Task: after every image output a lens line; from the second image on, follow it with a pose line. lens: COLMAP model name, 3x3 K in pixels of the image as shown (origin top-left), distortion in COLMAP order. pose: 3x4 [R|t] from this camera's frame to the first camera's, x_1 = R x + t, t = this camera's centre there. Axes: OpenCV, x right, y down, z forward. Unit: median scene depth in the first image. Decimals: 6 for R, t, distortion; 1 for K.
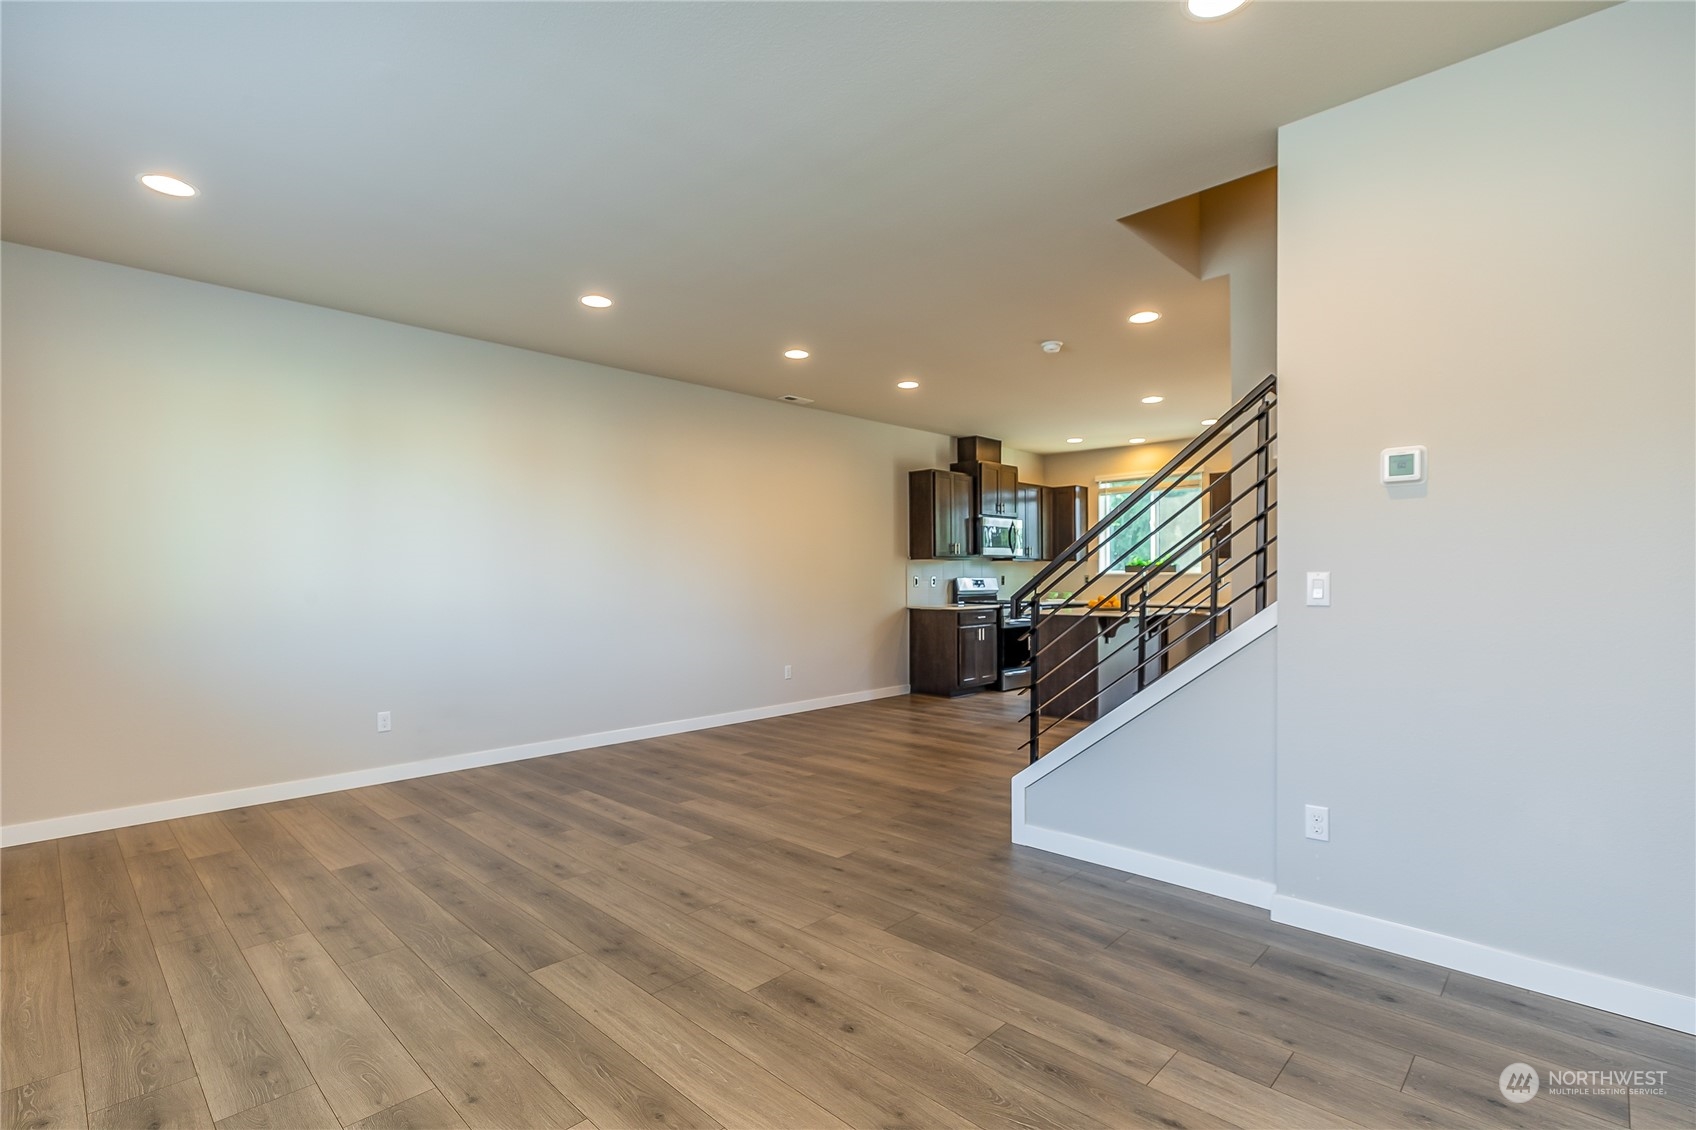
lens RADIAL K [[796.6, 0, 854.9], [0, 796.6, 574.7], [0, 0, 1]] dist [-0.003542, 0.000665]
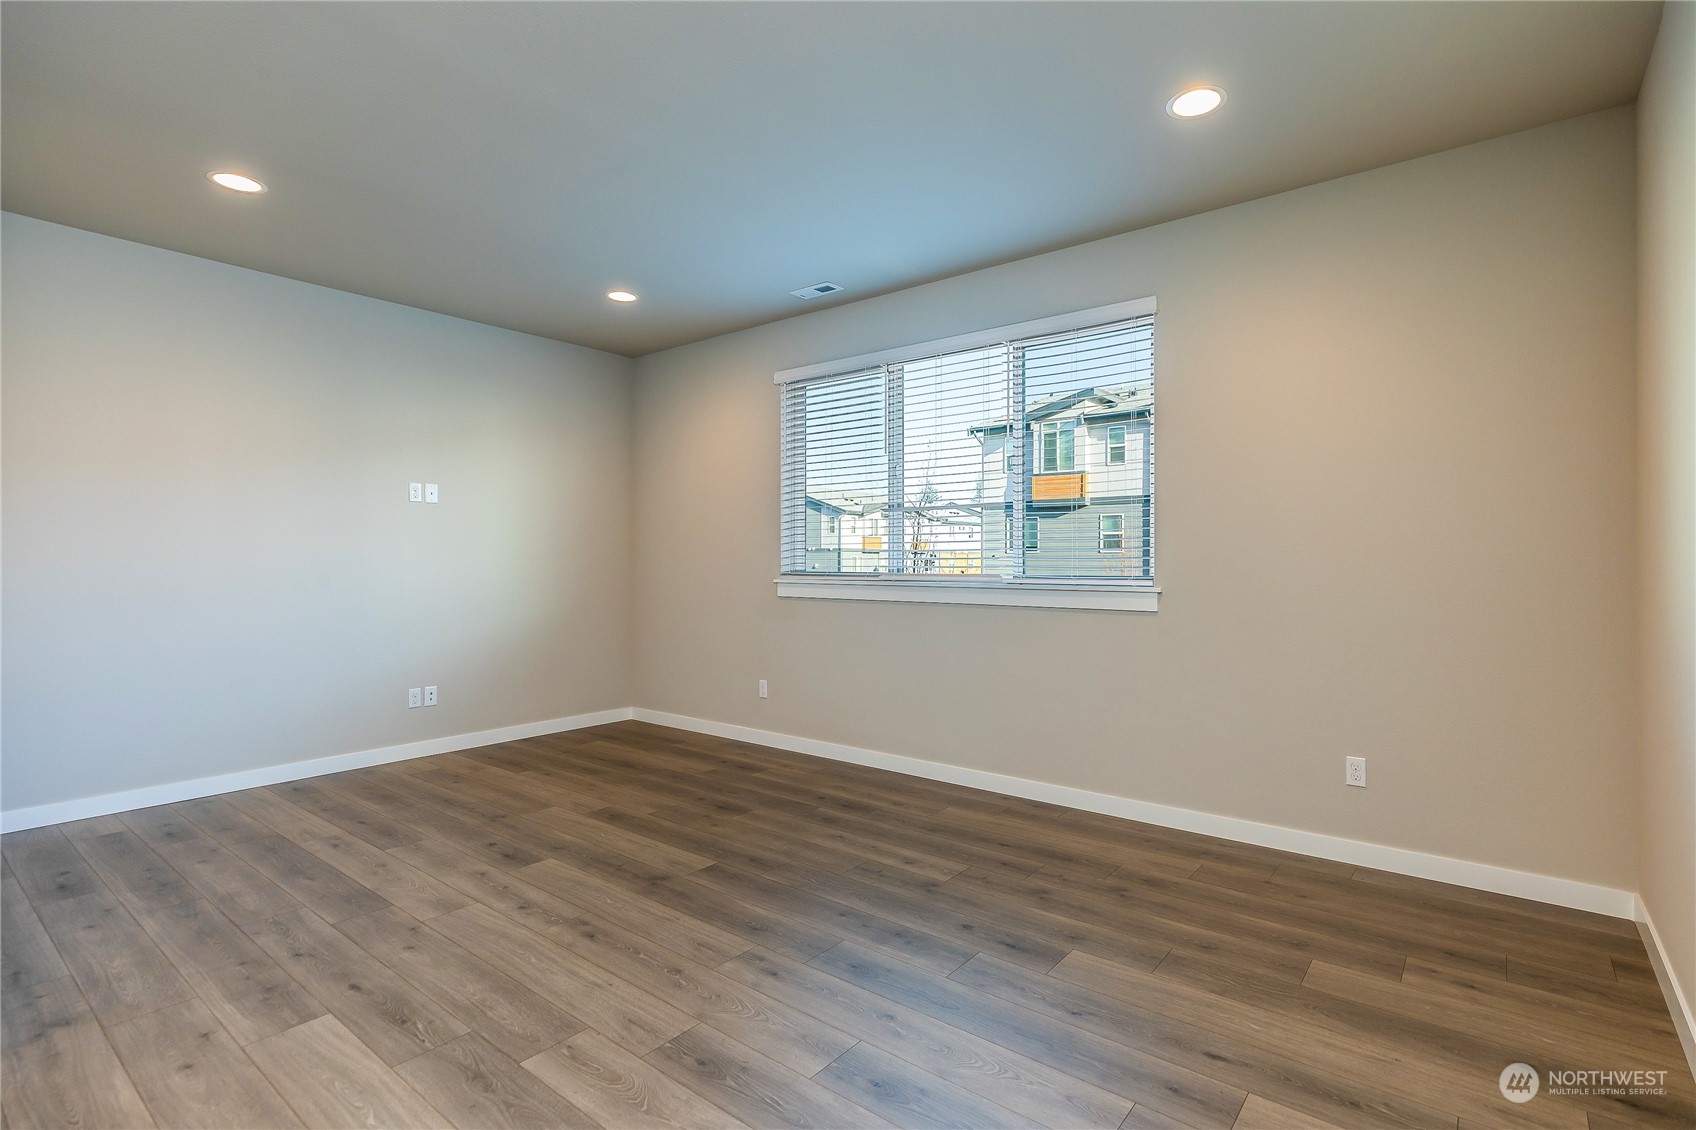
lens RADIAL K [[796.6, 0, 881.9], [0, 796.6, 561.8], [0, 0, 1]] dist [-0.003542, 0.000665]
pose [[-0.994666, 0.005183, -0.103017, -0.469543], [0.005304, 0.999986, -0.000901, 0.006724], [0.103011, -0.001442, -0.994679, 2.007830]]
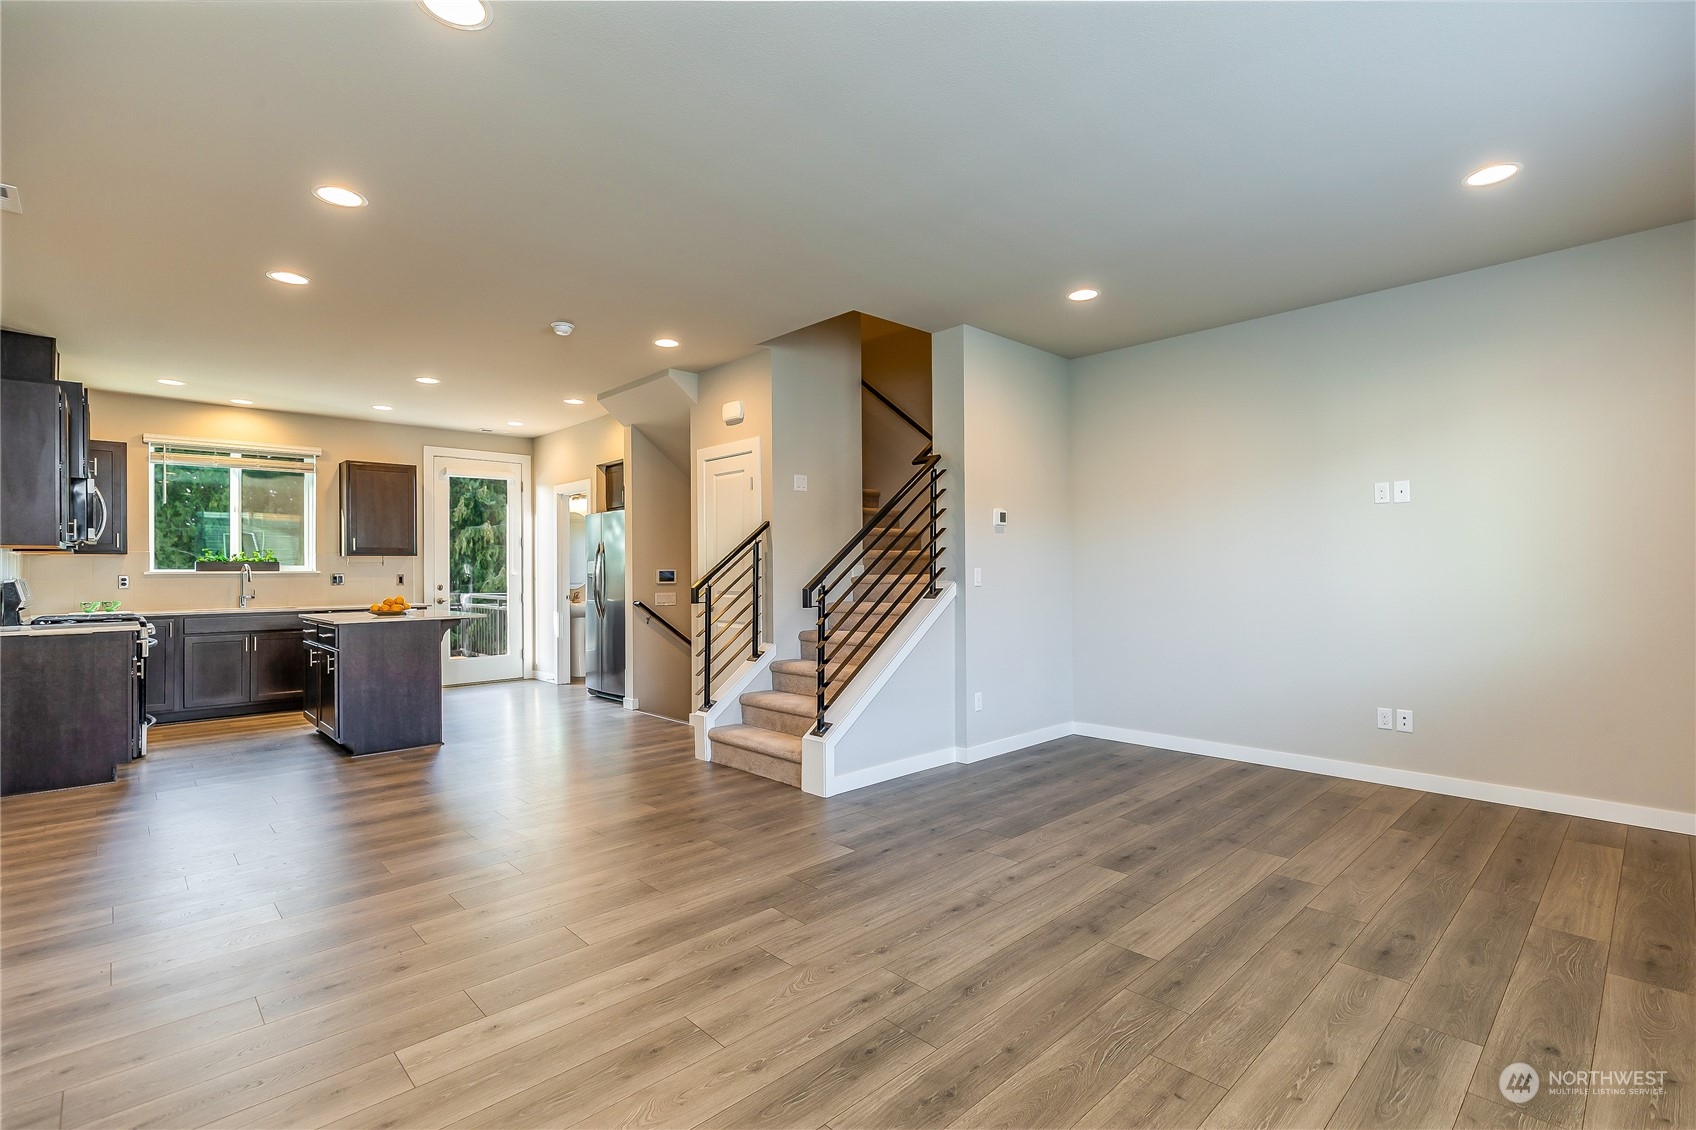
lens RADIAL K [[782.3, 0, 865.3], [0, 782.3, 560.7], [0, 0, 1]] dist [-0.001393, 0.002246]
pose [[0.034179, 0.015907, 0.999289, -1.227557], [0.003118, 0.999867, -0.016023, 0.005386], [-0.999411, 0.003664, 0.034125, 1.150029]]
